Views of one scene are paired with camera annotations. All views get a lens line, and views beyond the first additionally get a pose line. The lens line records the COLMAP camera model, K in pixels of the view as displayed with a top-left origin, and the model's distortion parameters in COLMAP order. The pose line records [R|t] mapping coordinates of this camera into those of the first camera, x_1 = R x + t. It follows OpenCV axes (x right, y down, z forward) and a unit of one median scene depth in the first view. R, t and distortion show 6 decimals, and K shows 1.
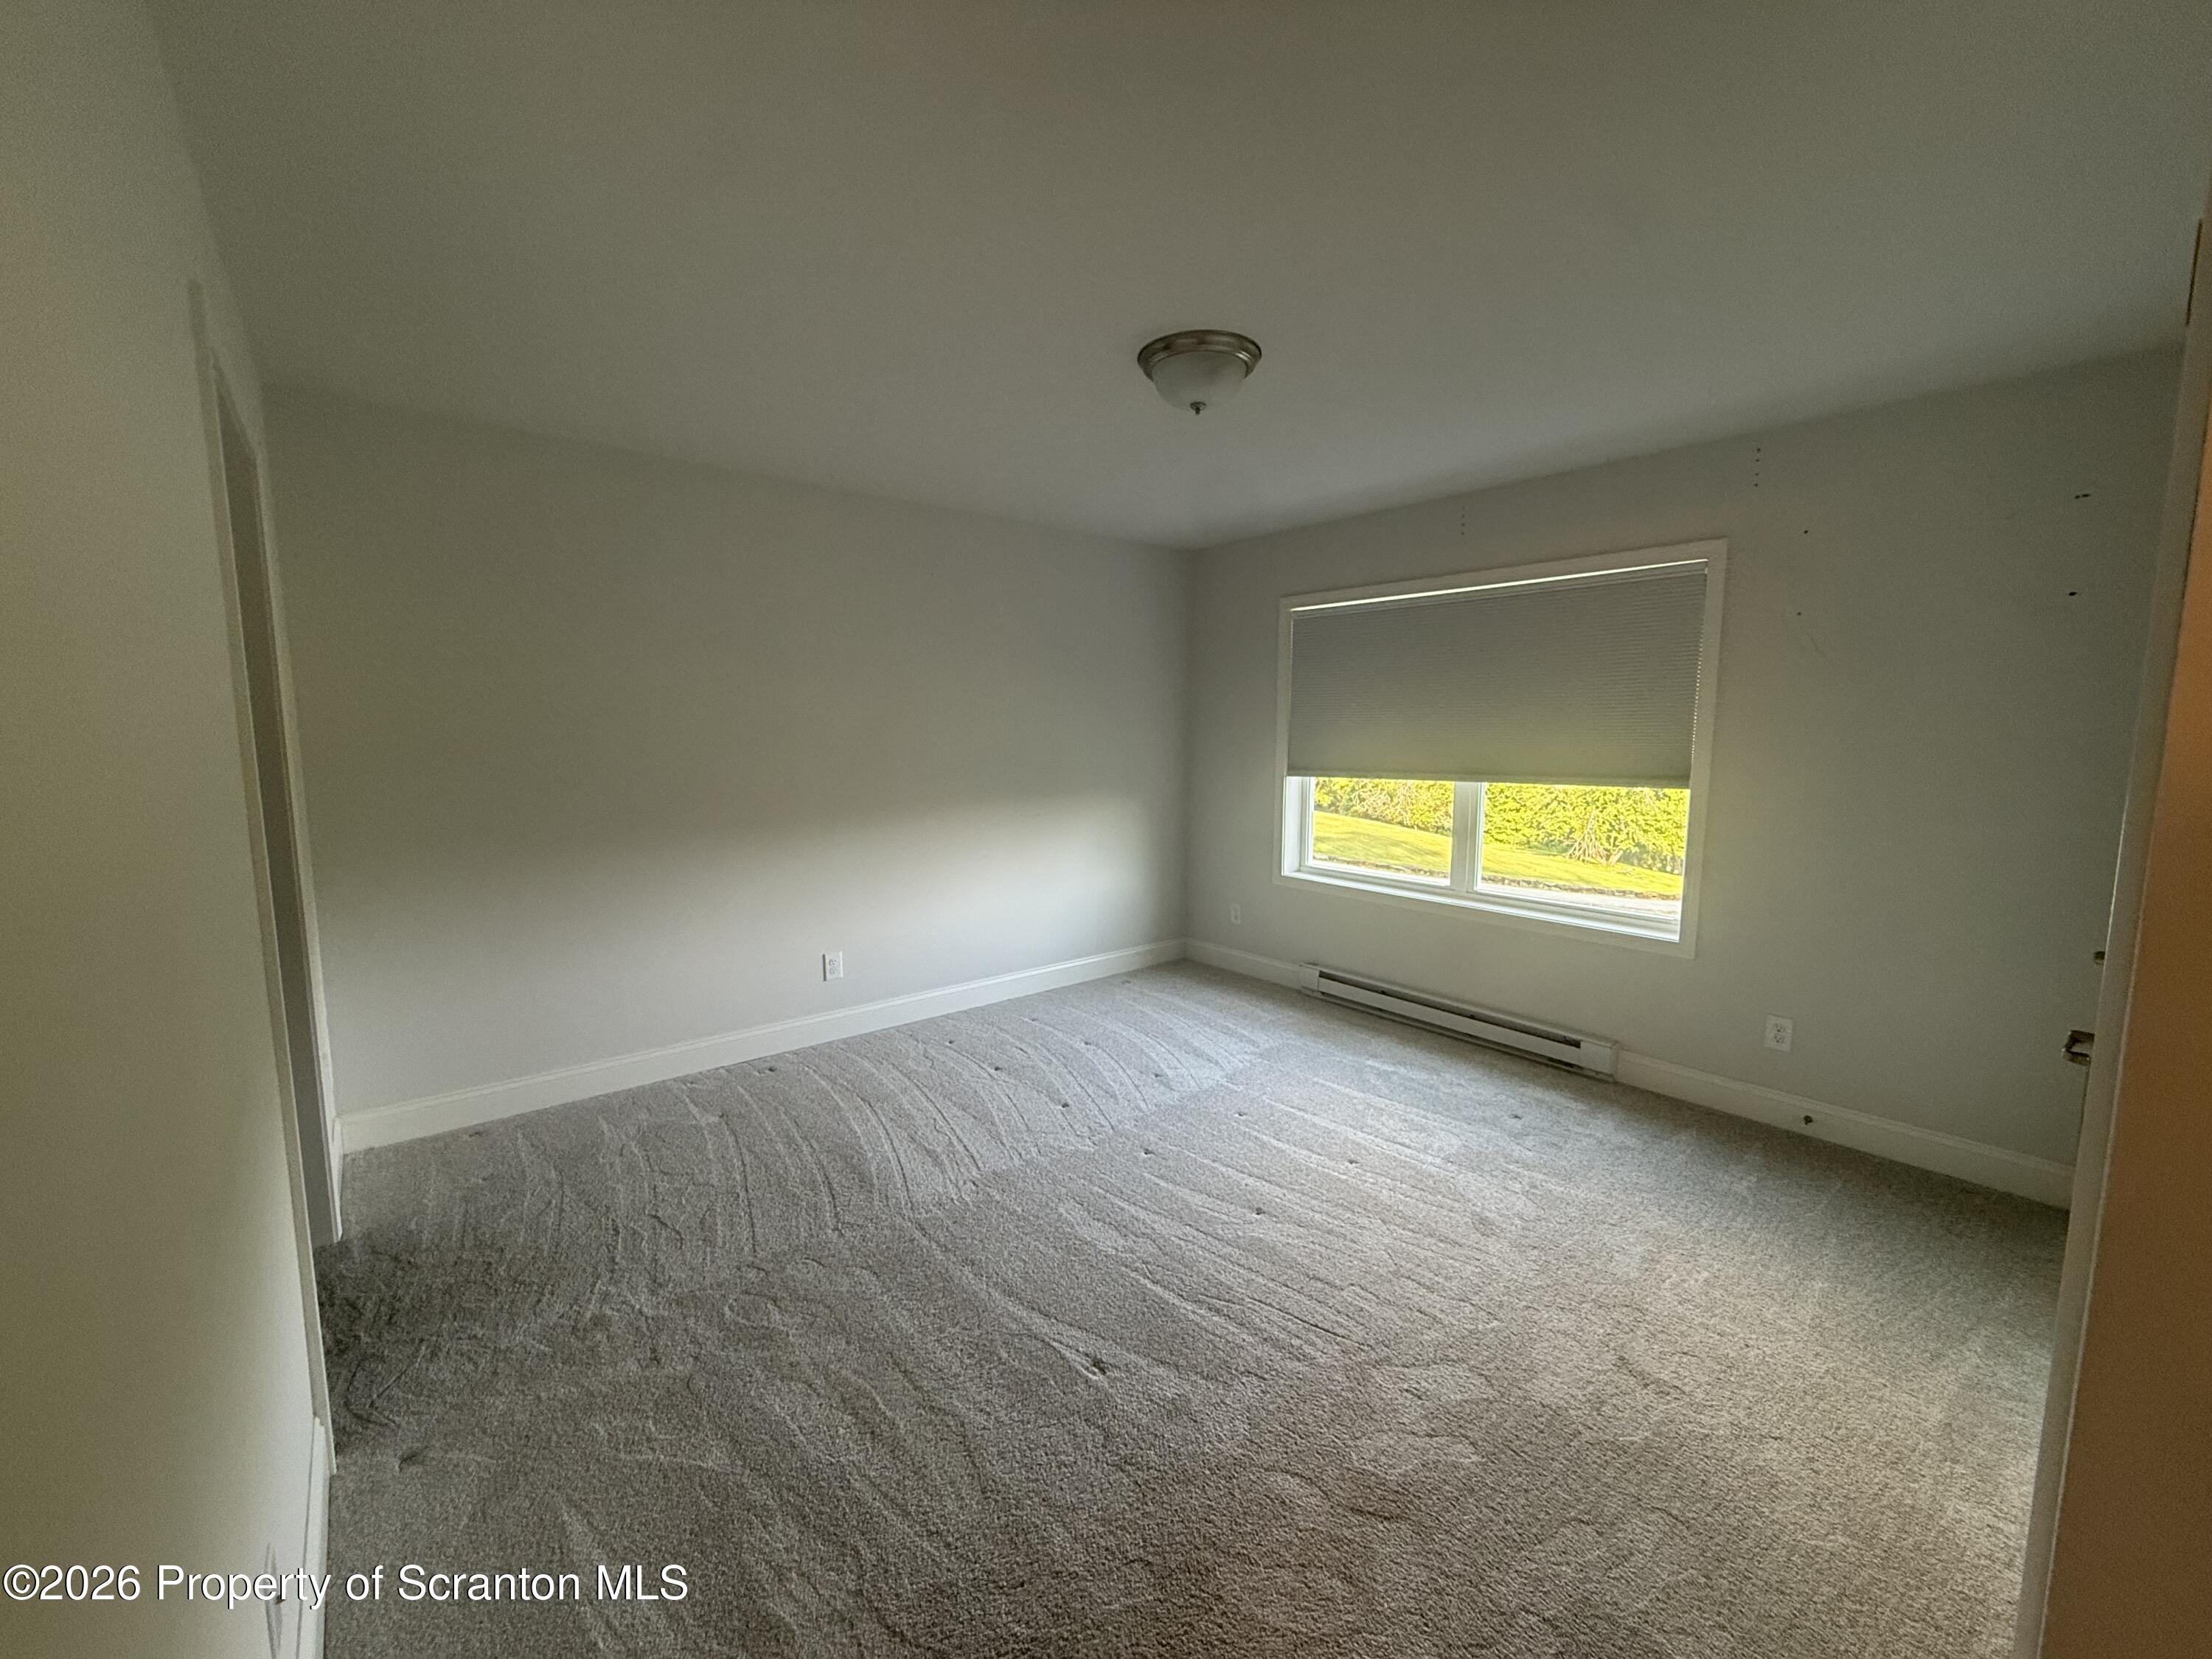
lens RADIAL K [[883.3, 0, 1106.4], [0, 883.3, 840.2], [0, 0, 1]] dist [-0.000304, -0.000014]
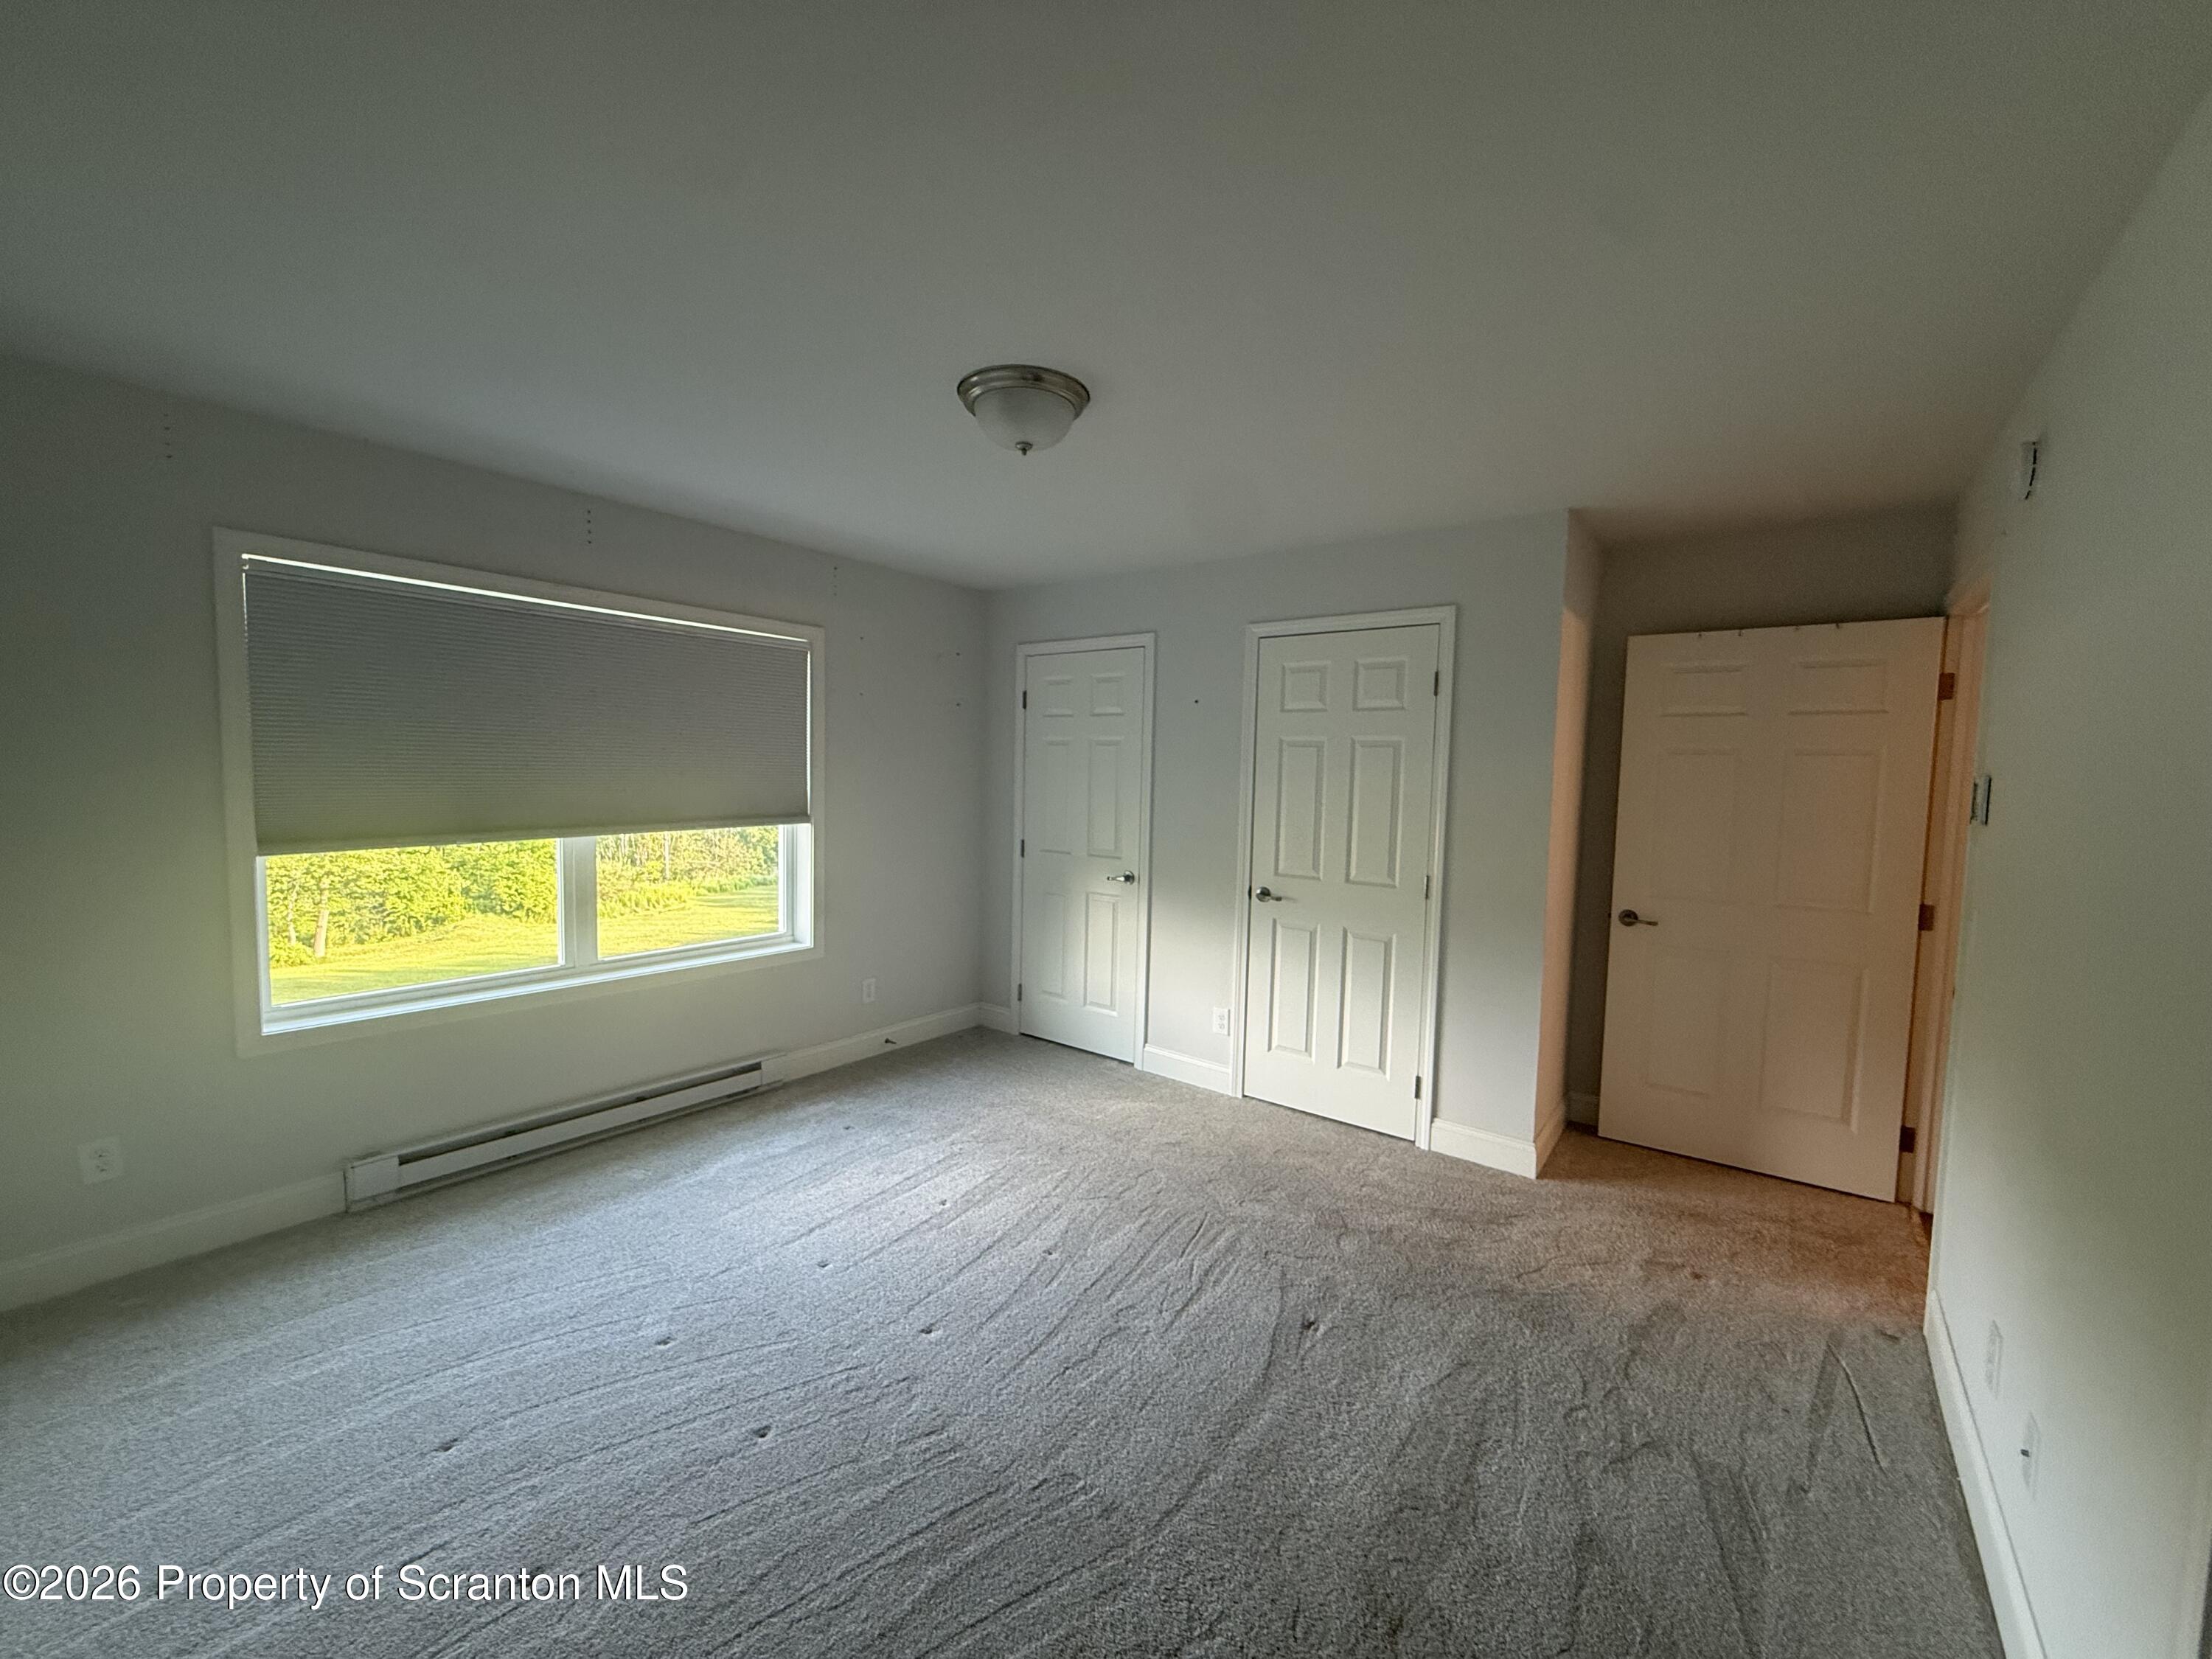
lens RADIAL K [[883.3, 0, 1100.6], [0, 883.3, 831.1], [0, 0, 1]] dist [-0.000304, -0.000014]
pose [[-0.210489, -0.076295, 0.974615, -0.565984], [0.101395, 0.989869, 0.099387, -0.114405], [-0.972324, 0.119741, -0.200621, 0.762666]]
